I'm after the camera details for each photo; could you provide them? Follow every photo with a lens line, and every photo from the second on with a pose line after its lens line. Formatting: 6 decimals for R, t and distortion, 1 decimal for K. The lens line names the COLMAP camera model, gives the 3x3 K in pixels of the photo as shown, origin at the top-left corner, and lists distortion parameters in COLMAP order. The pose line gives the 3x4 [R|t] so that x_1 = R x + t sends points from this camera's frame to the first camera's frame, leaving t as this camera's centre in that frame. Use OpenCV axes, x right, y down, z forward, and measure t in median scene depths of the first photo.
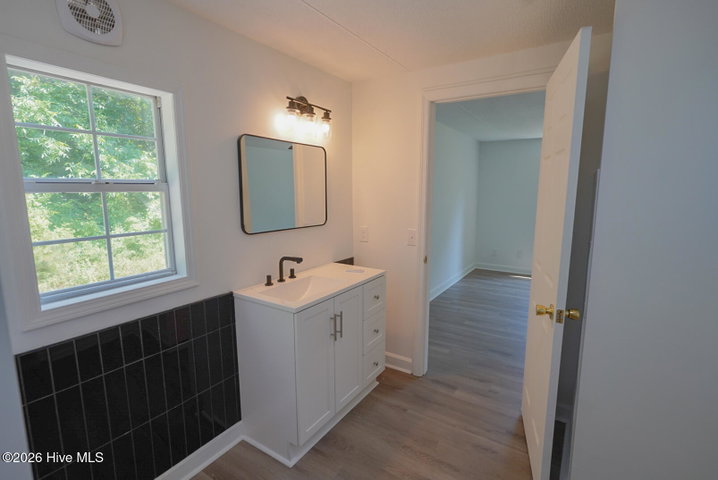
lens RADIAL K [[348.0, 0, 356.1], [0, 348.0, 239.2], [0, 0, 1]] dist [-0.001427, 0.001726]
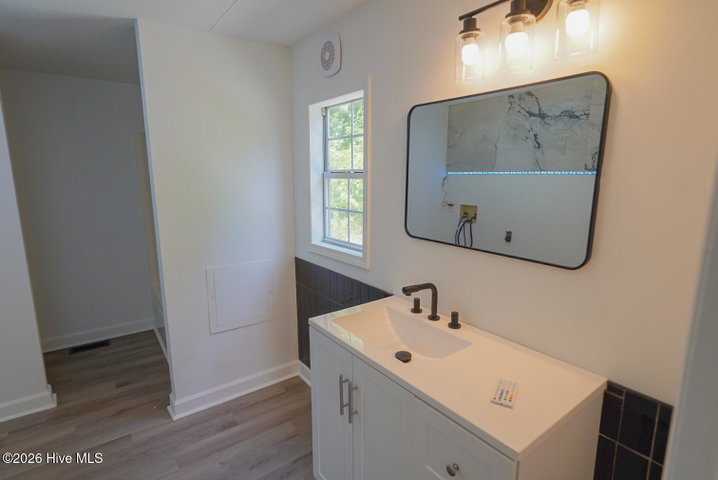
lens RADIAL K [[348.0, 0, 356.1], [0, 348.0, 239.2], [0, 0, 1]] dist [-0.001427, 0.001726]
pose [[-0.336635, 0.167416, -0.926633, 0.473936], [-0.146812, 0.962702, 0.227268, -0.171400], [0.930120, 0.212548, -0.299500, 1.148656]]
